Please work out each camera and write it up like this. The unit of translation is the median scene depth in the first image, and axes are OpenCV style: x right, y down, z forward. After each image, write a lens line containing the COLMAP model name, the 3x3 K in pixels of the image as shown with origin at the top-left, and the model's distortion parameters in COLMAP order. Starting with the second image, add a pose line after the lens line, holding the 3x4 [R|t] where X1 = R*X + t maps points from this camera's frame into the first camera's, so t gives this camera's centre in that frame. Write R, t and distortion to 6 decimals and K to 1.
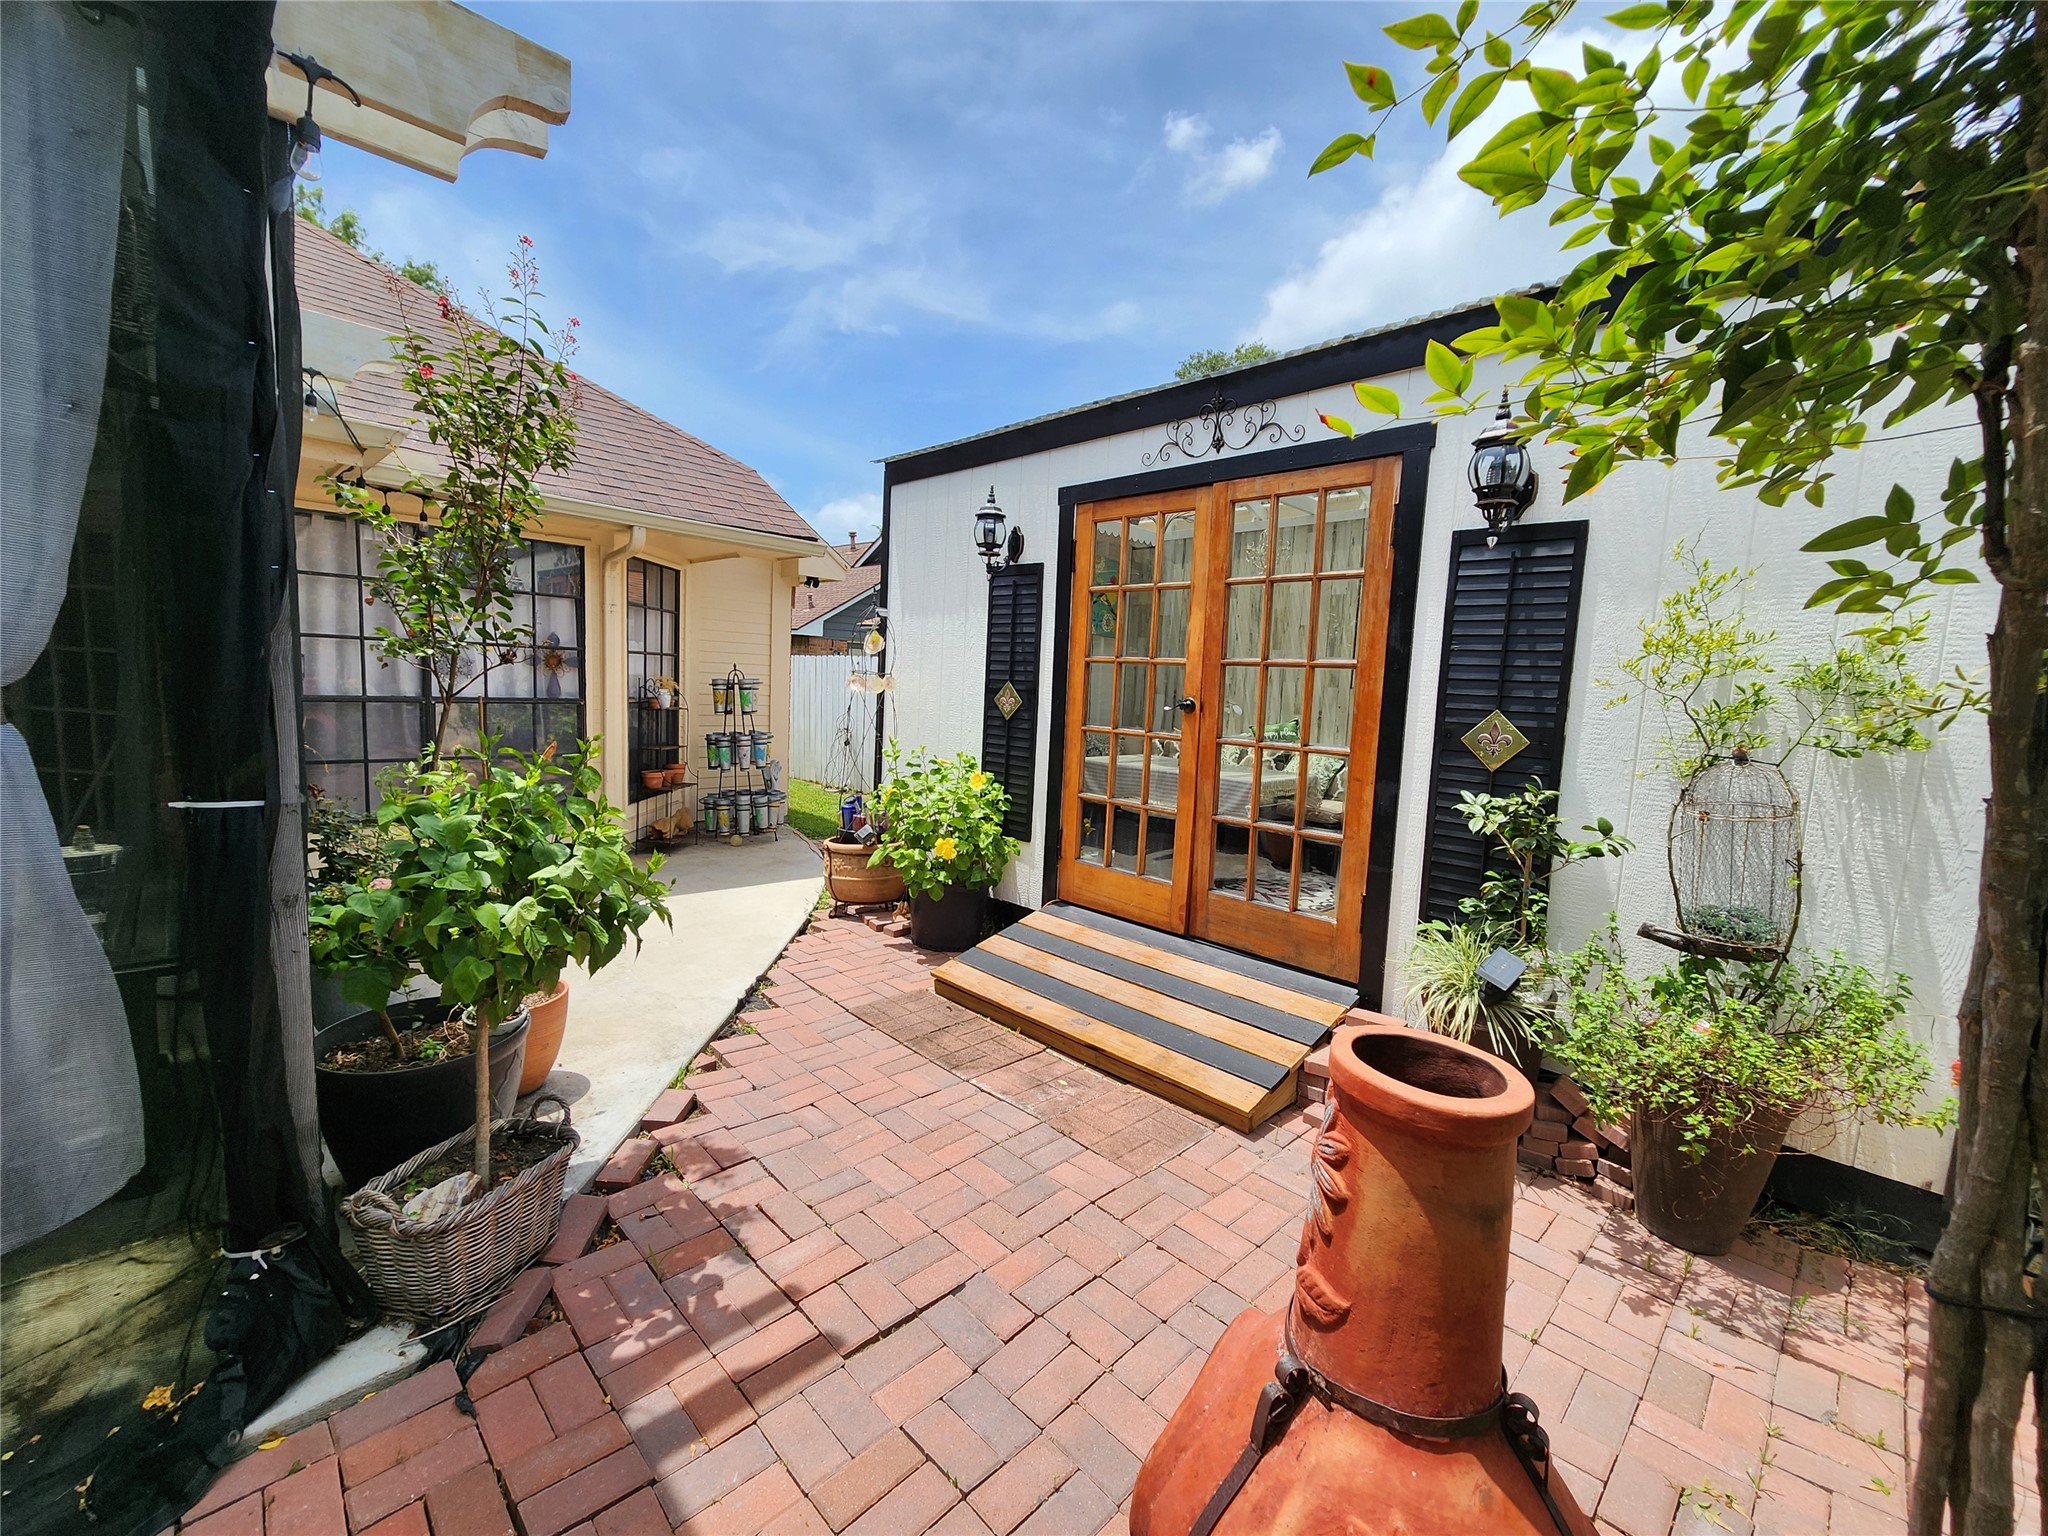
lens RADIAL K [[834.1, 0, 1032.2], [0, 834.1, 766.6], [0, 0, 1]] dist [0.002564, -0.002039]
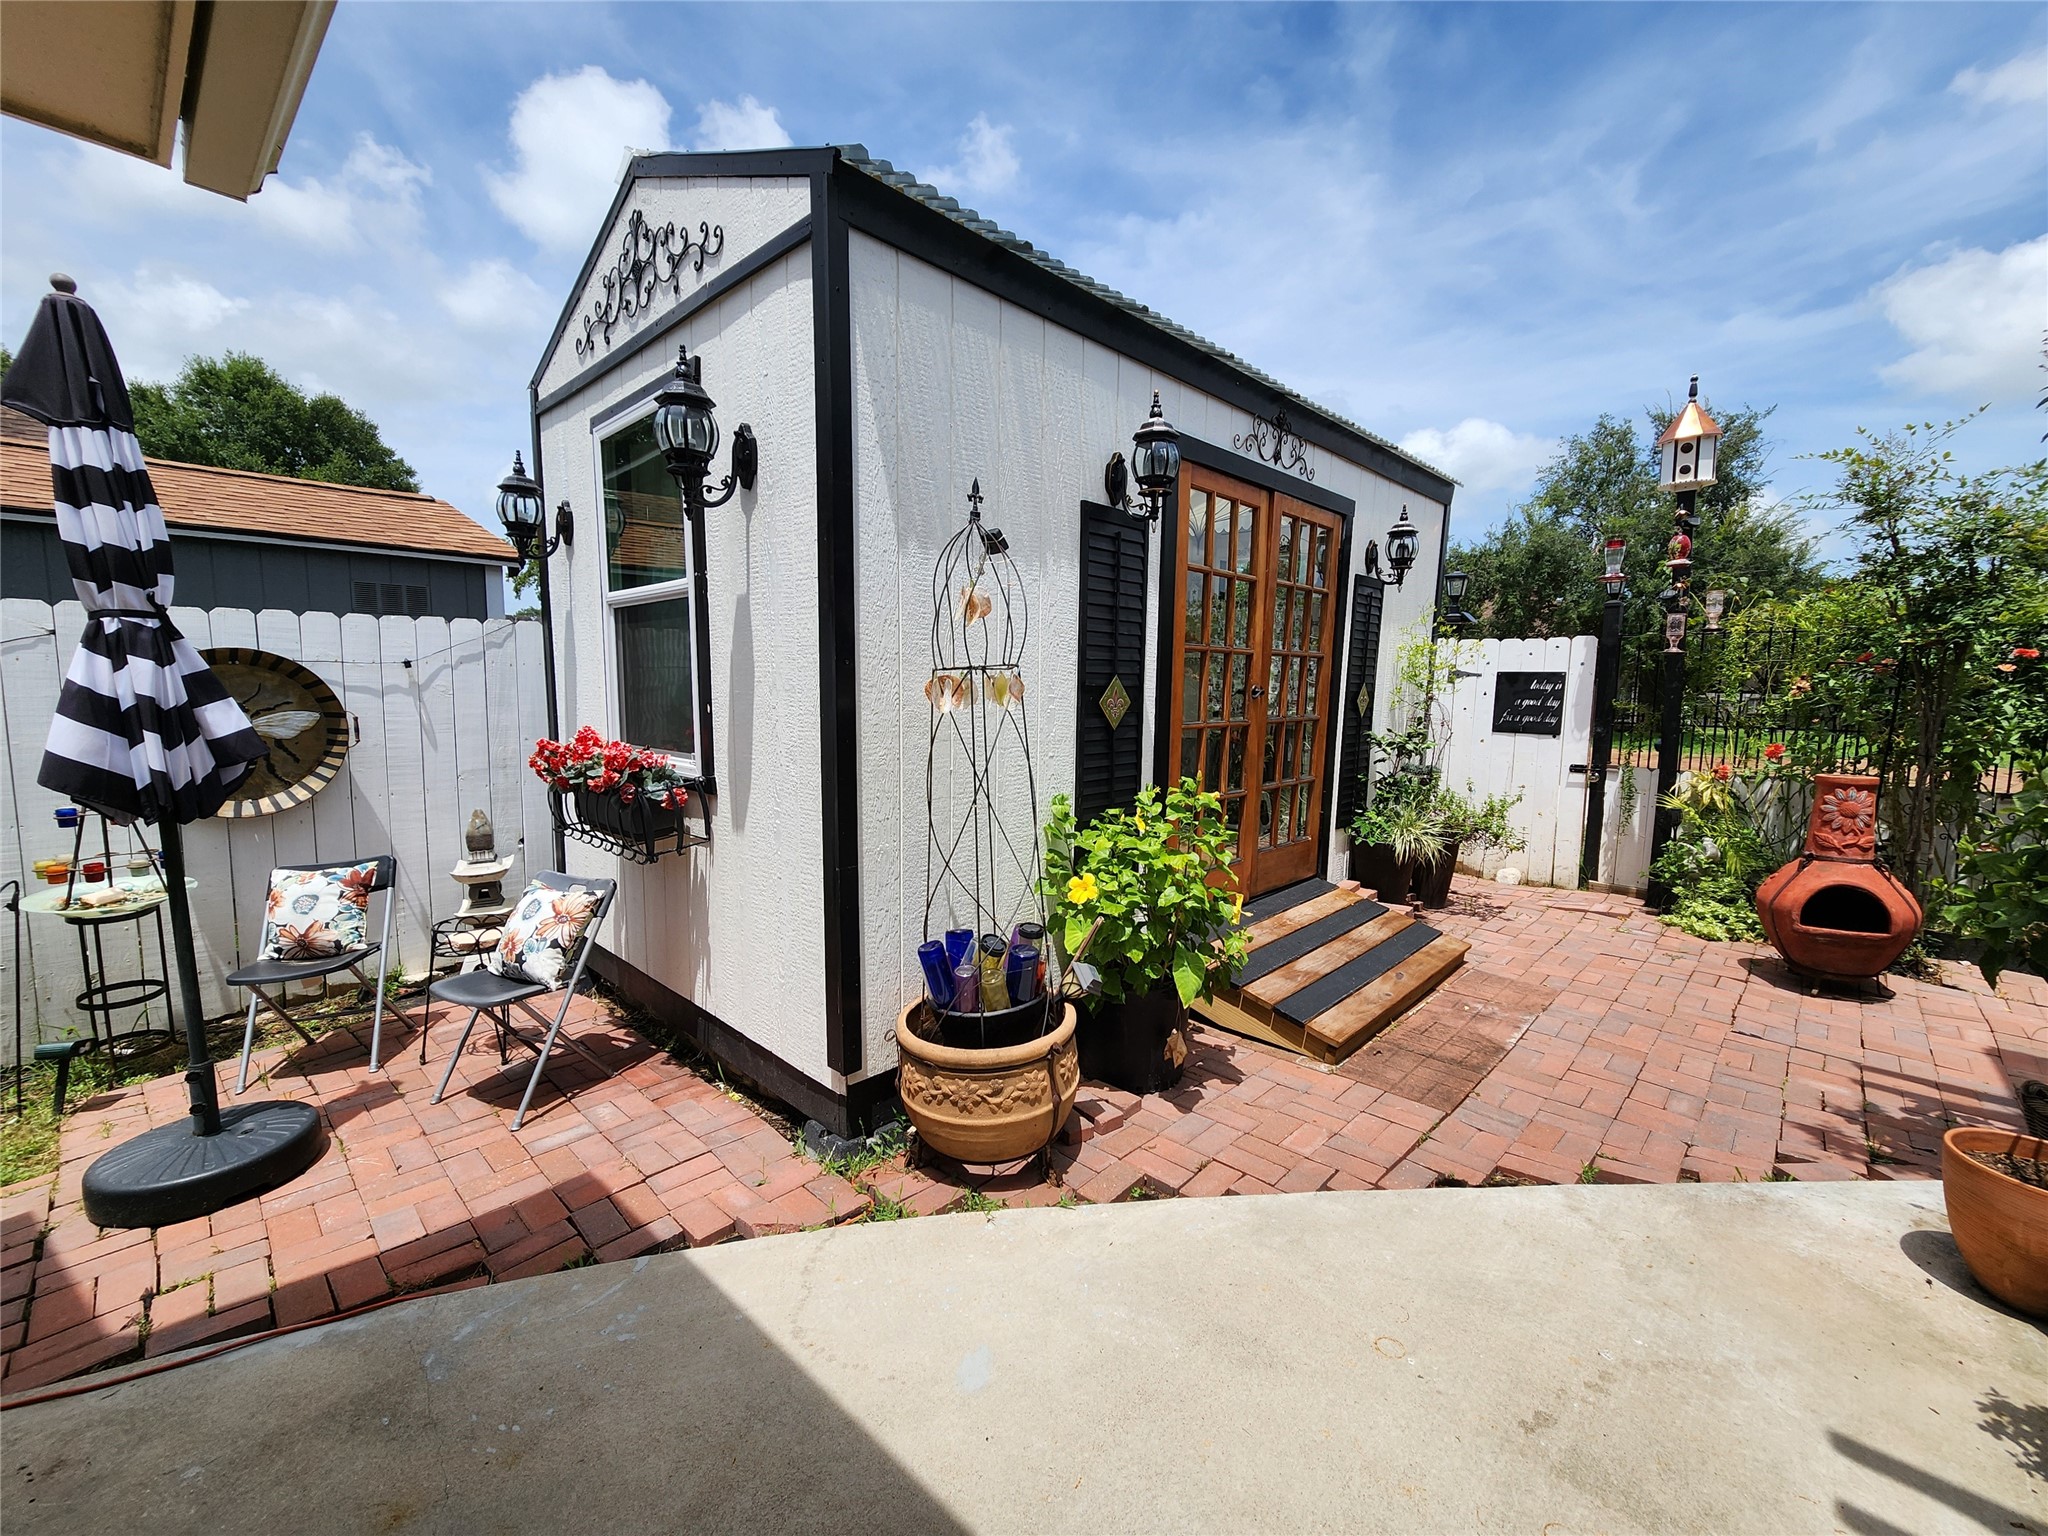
lens RADIAL K [[834.1, 0, 1030.7], [0, 834.1, 770.2], [0, 0, 1]] dist [0.002564, -0.002039]
pose [[-0.030165, -0.151264, 0.988033, -0.933318], [0.092346, 0.983833, 0.153441, -0.175464], [-0.995270, 0.095870, -0.015709, 1.385631]]
